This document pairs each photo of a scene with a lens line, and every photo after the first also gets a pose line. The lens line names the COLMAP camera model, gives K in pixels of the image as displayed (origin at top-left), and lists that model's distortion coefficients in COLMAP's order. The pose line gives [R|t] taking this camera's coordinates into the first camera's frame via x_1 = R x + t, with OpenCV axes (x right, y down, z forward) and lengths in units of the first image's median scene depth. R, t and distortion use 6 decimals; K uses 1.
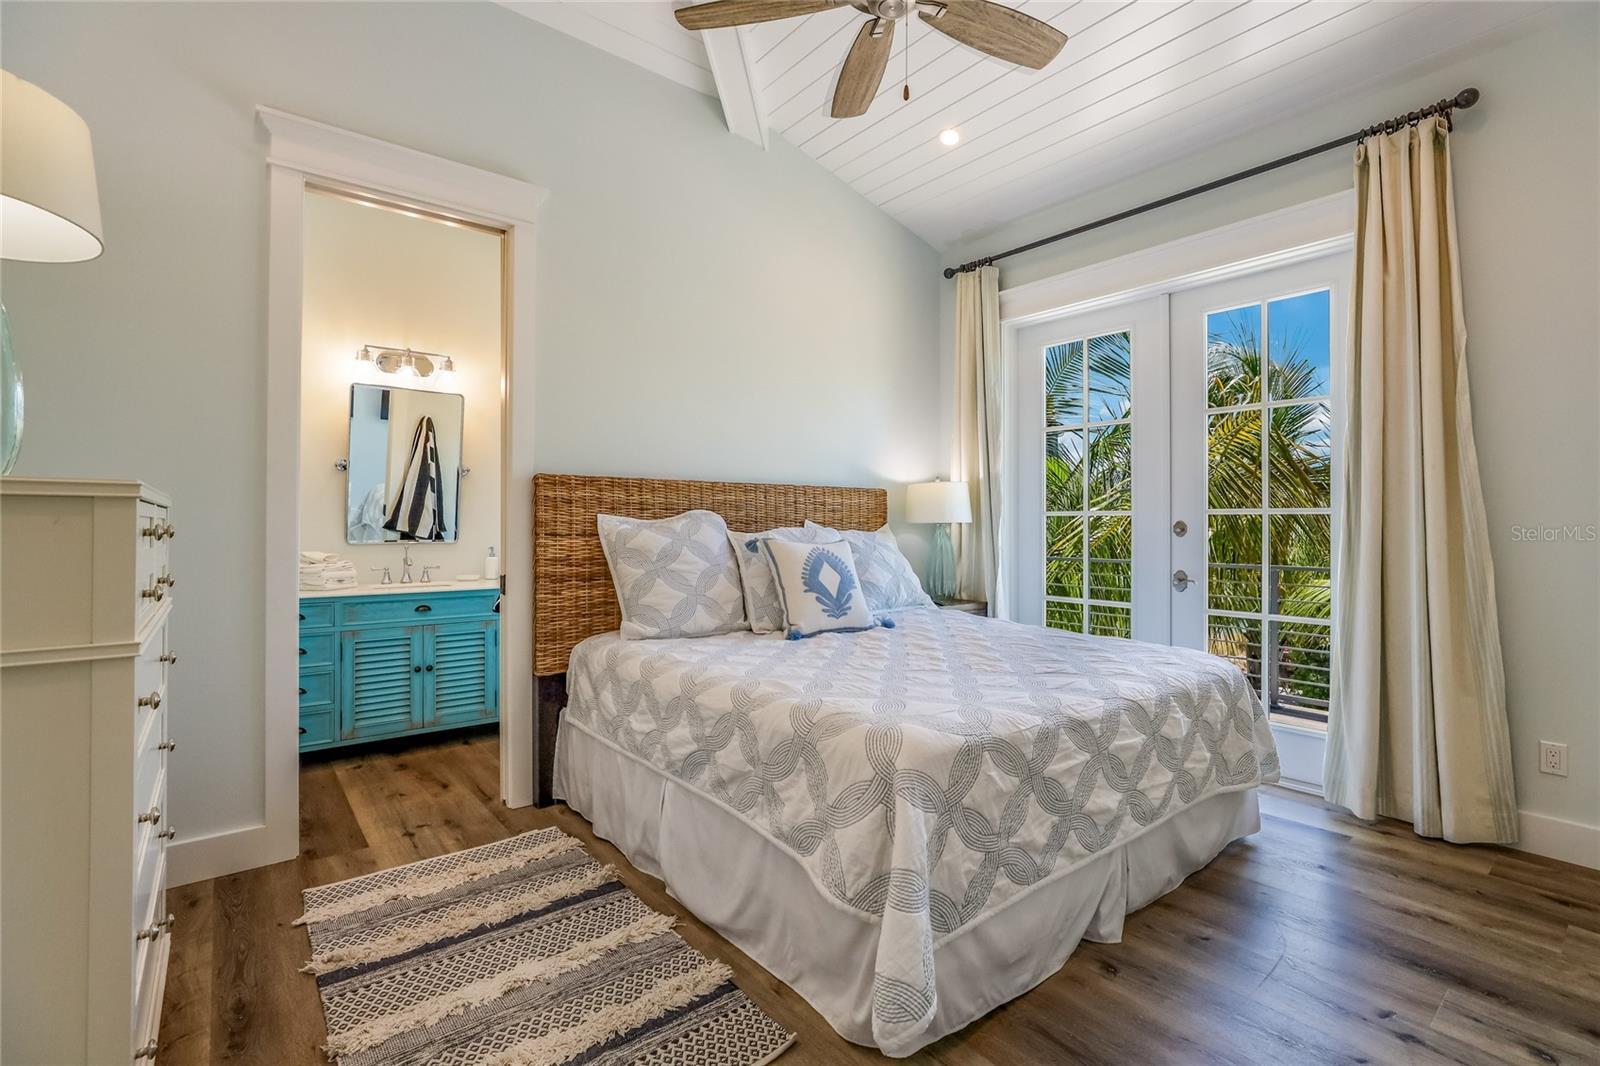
lens RADIAL K [[728.2, 0, 800.0], [0, 728.2, 523.6], [0, 0, 1]] dist [-0.003333, -0.000038]
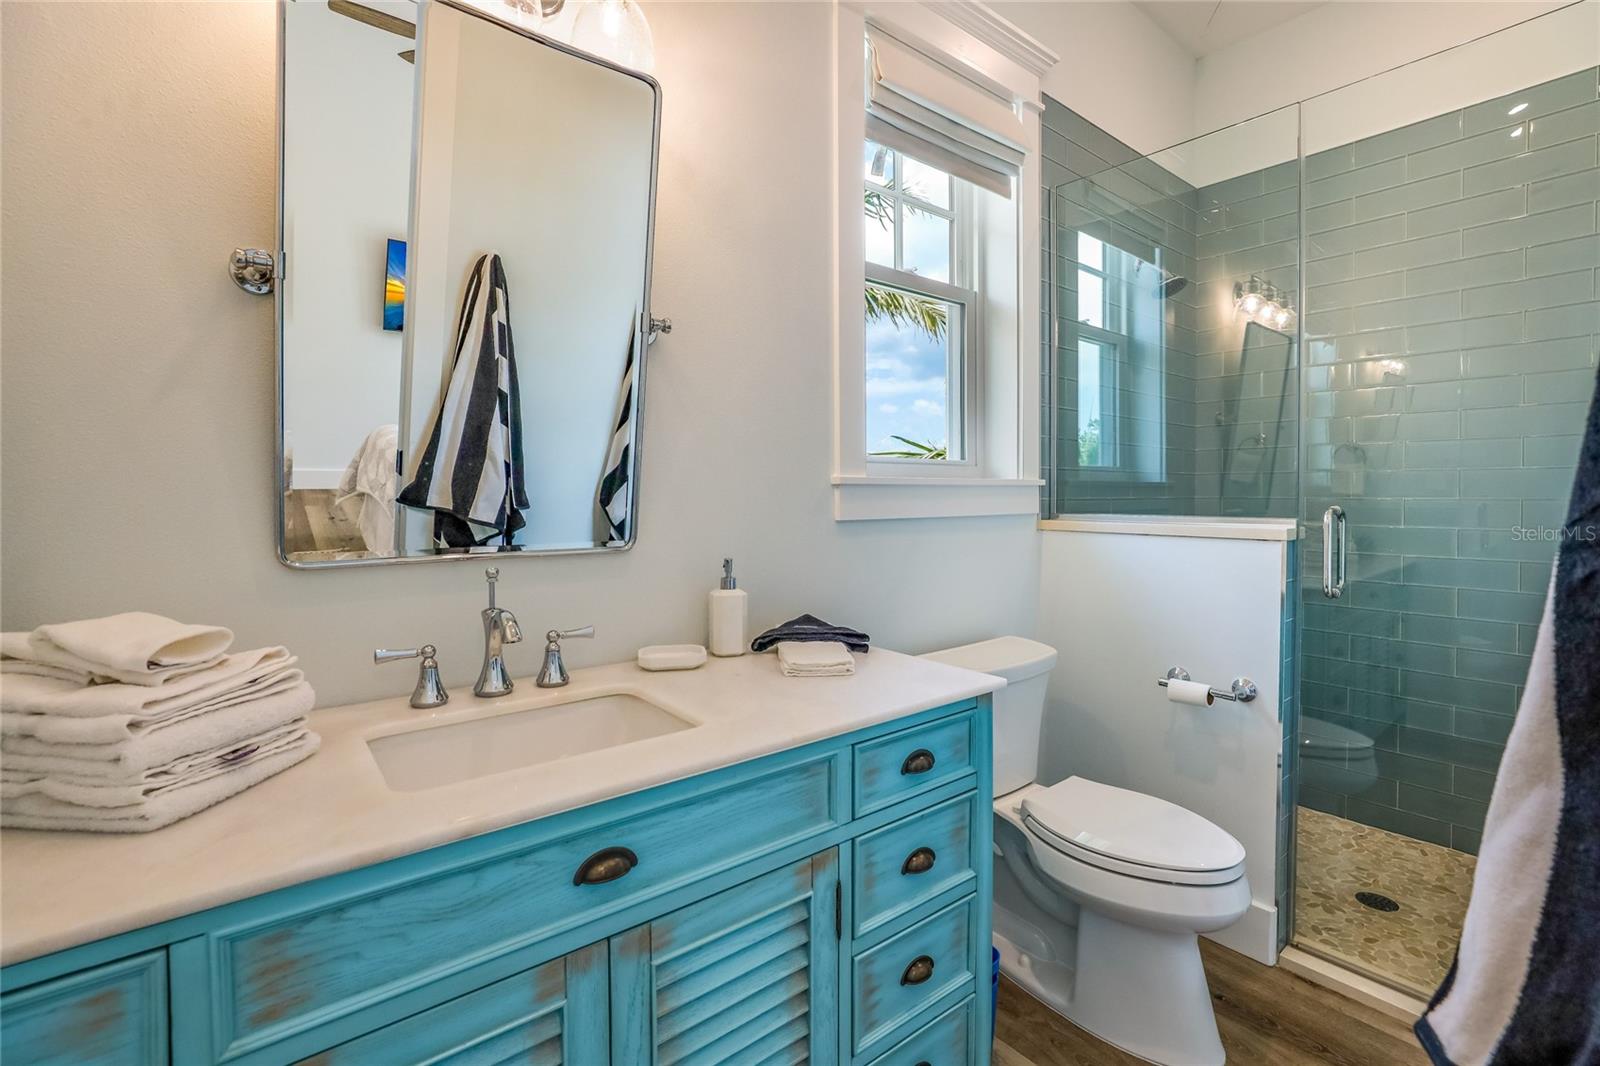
lens RADIAL K [[728.2, 0, 802.2], [0, 728.2, 503.5], [0, 0, 1]] dist [-0.003333, -0.000038]
pose [[0.999964, -0.008451, 0.000545, -0.320266], [0.008438, 0.999756, 0.020390, -0.000160], [-0.000717, -0.020385, 0.999792, 0.544310]]
